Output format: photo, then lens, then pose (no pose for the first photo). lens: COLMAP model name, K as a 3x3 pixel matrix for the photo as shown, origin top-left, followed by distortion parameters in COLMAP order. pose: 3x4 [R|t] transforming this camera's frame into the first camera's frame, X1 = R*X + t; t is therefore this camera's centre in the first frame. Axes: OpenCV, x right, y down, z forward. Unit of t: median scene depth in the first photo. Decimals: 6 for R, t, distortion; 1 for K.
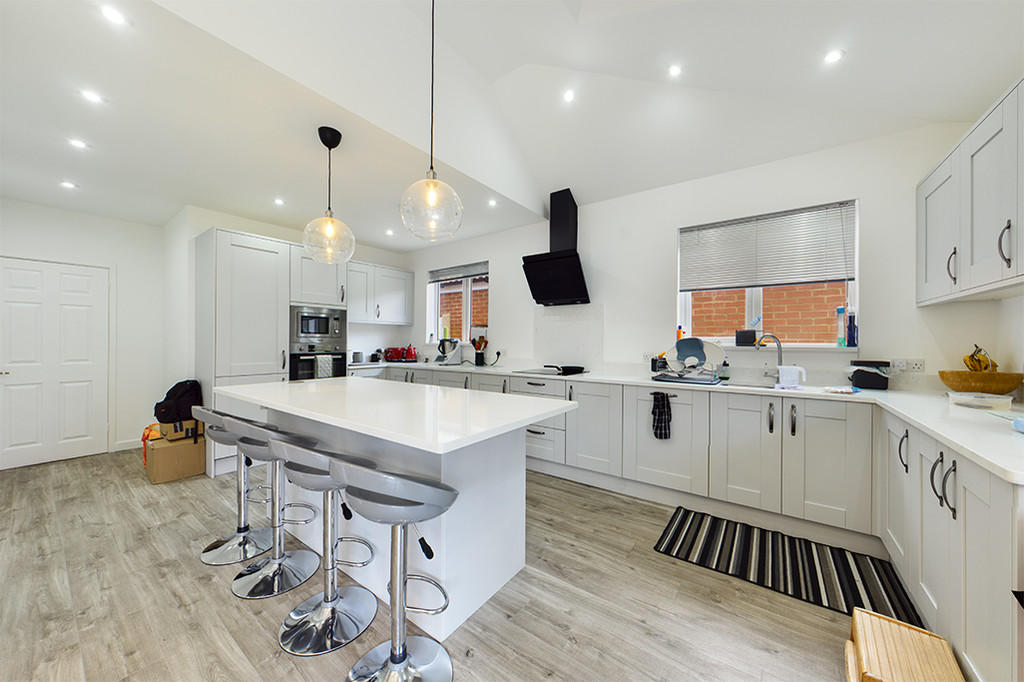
lens RADIAL K [[354.5, 0, 512.0], [0, 354.5, 341.0], [0, 0, 1]] dist [0.000162, 0.000198]
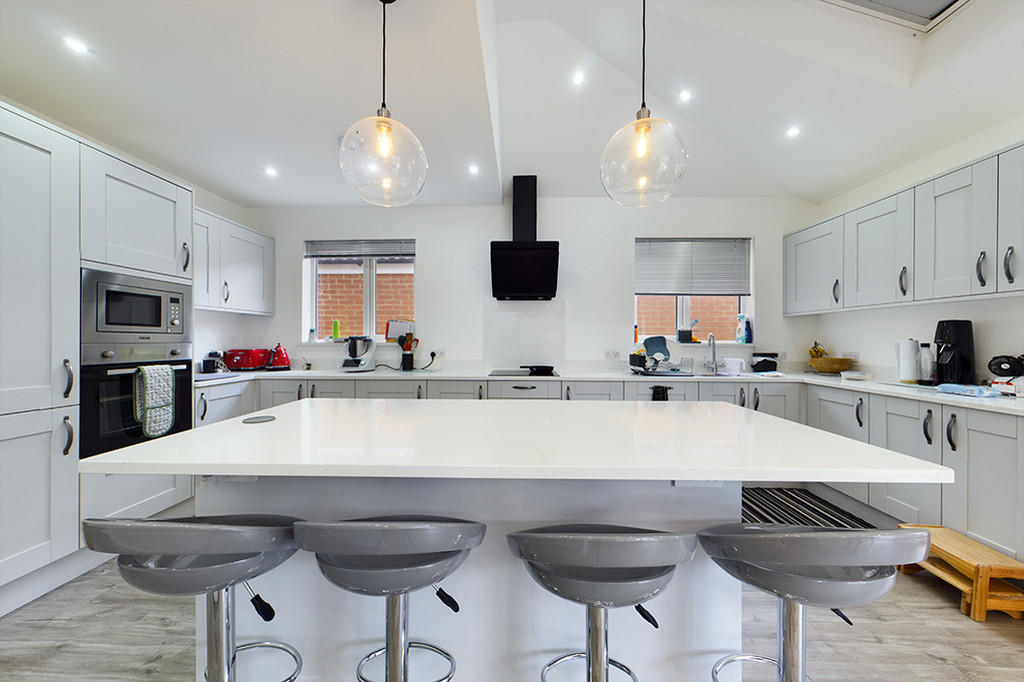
lens RADIAL K [[354.5, 0, 512.0], [0, 354.5, 341.0], [0, 0, 1]] dist [0.000162, 0.000198]
pose [[0.826243, -0.004181, 0.563298, -0.370032], [0.000271, 0.999975, 0.007024, -0.001332], [-0.563314, -0.005651, 0.826224, 0.229328]]
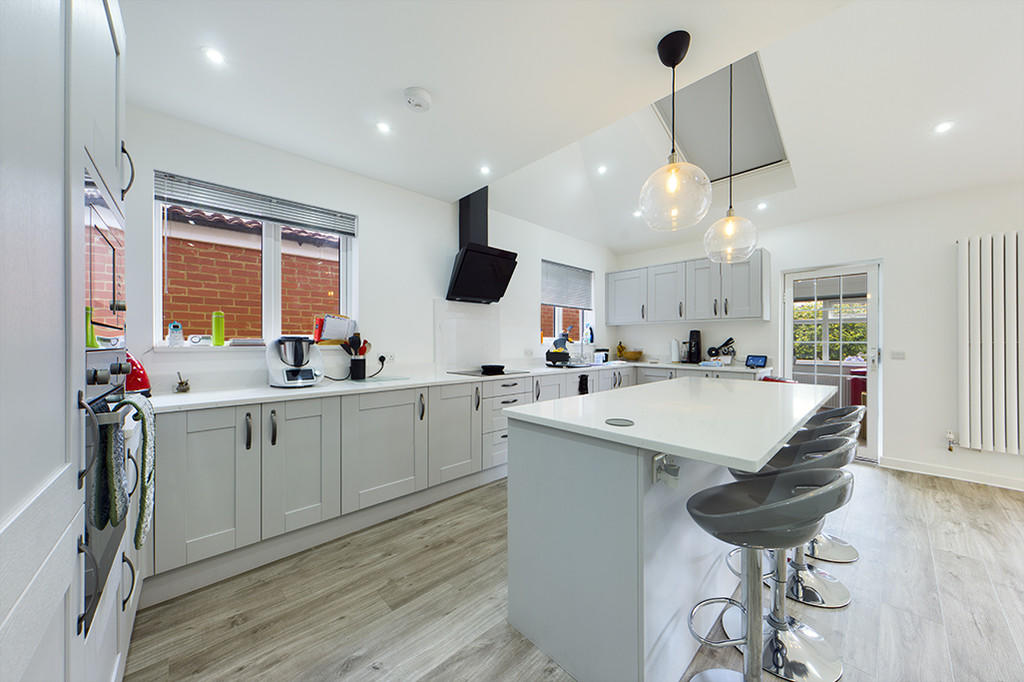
lens RADIAL K [[354.5, 0, 512.0], [0, 354.5, 341.0], [0, 0, 1]] dist [0.000162, 0.000198]
pose [[0.191293, -0.003534, 0.981527, -0.704448], [0.001744, 0.999993, 0.003261, -0.001157], [-0.981531, 0.001088, 0.191298, 0.654354]]
